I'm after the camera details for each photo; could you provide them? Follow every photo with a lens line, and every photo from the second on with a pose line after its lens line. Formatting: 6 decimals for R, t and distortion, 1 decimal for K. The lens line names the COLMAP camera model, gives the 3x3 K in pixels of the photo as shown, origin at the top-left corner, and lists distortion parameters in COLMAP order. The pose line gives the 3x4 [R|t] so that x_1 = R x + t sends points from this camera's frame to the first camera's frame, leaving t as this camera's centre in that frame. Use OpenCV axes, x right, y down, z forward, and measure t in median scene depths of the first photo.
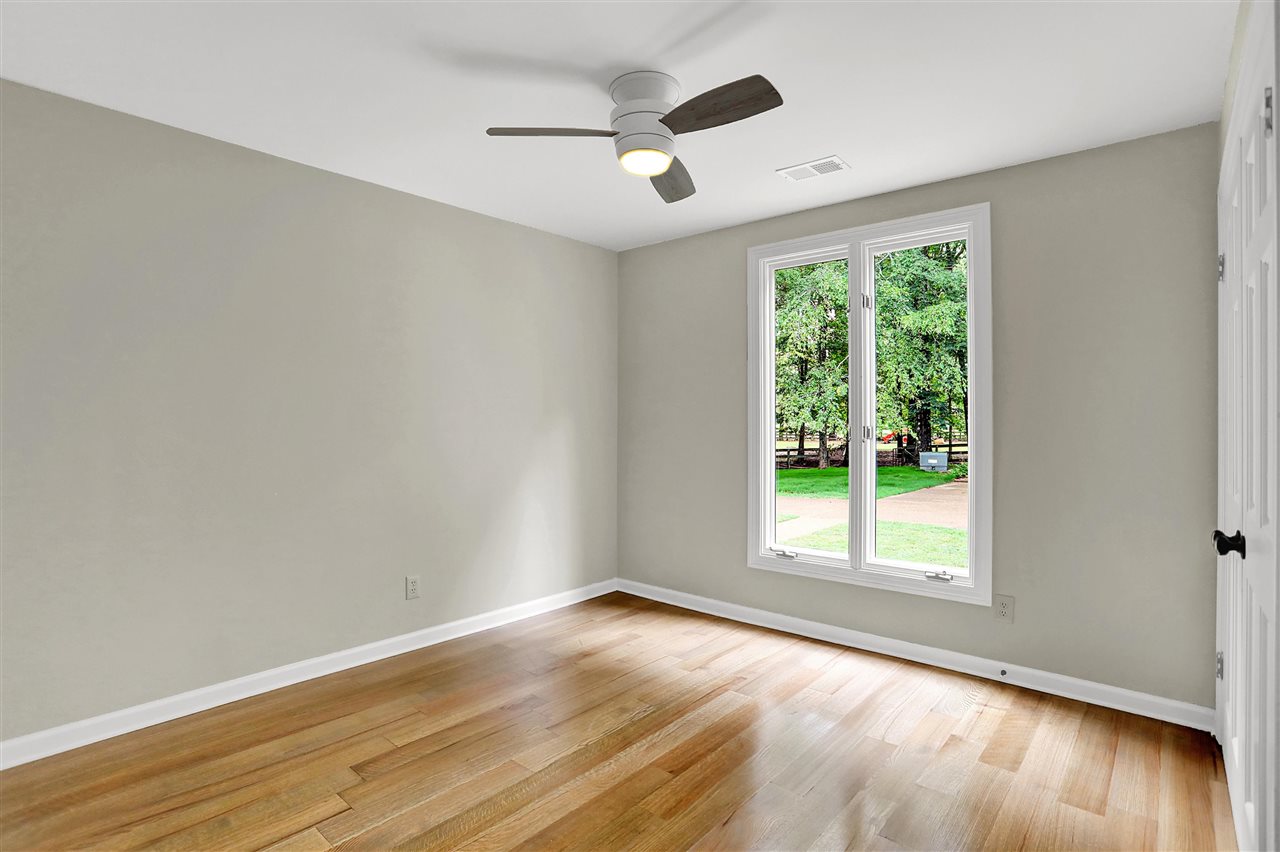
lens RADIAL K [[652.4, 0, 636.8], [0, 652.4, 416.8], [0, 0, 1]] dist [0.002716, -0.000509]
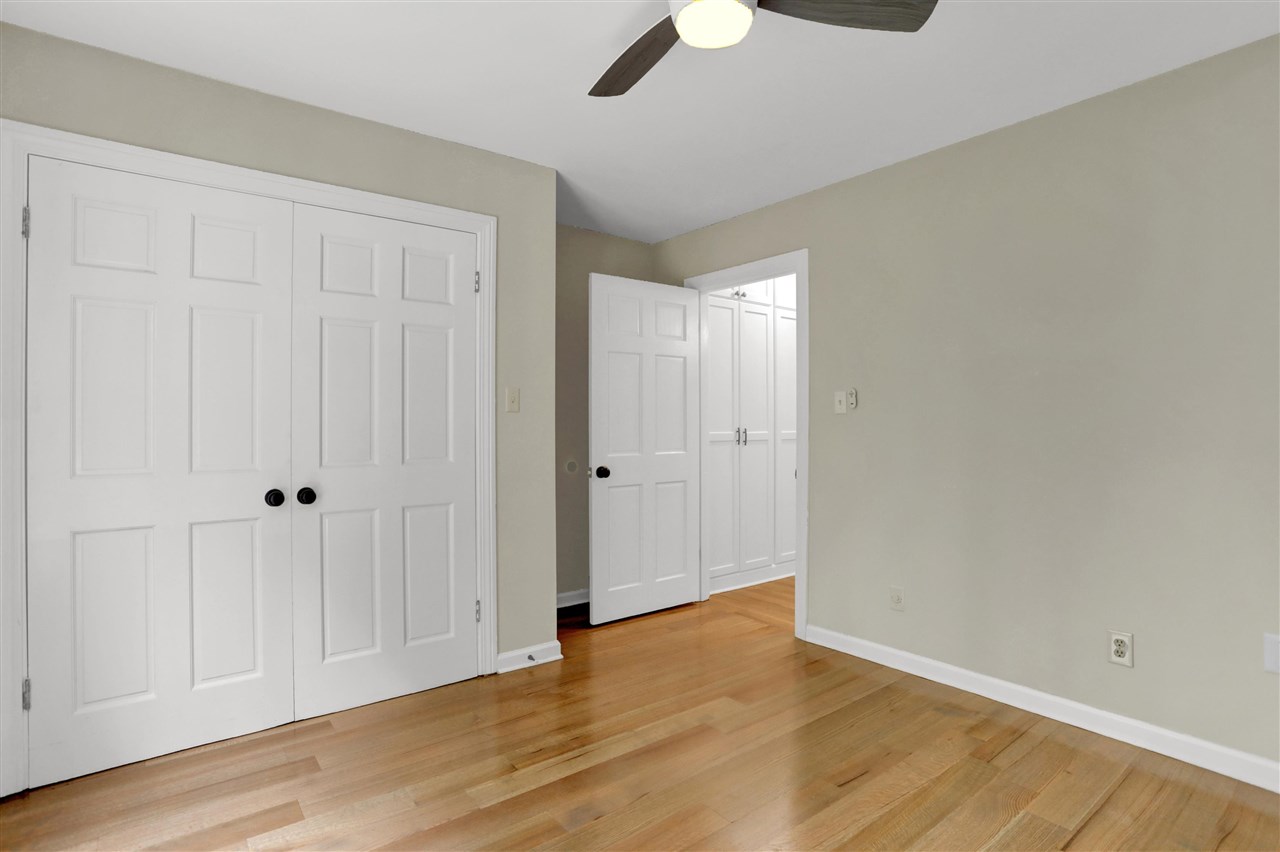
lens RADIAL K [[634.3, 0, 636.6], [0, 634.3, 419.1], [0, 0, 1]] dist [-0.001710, 0.000584]
pose [[-0.981620, -0.001211, 0.190845, -0.039922], [-0.002437, 0.999978, -0.006190, 0.031276], [-0.190833, -0.006541, -0.981601, 1.890772]]
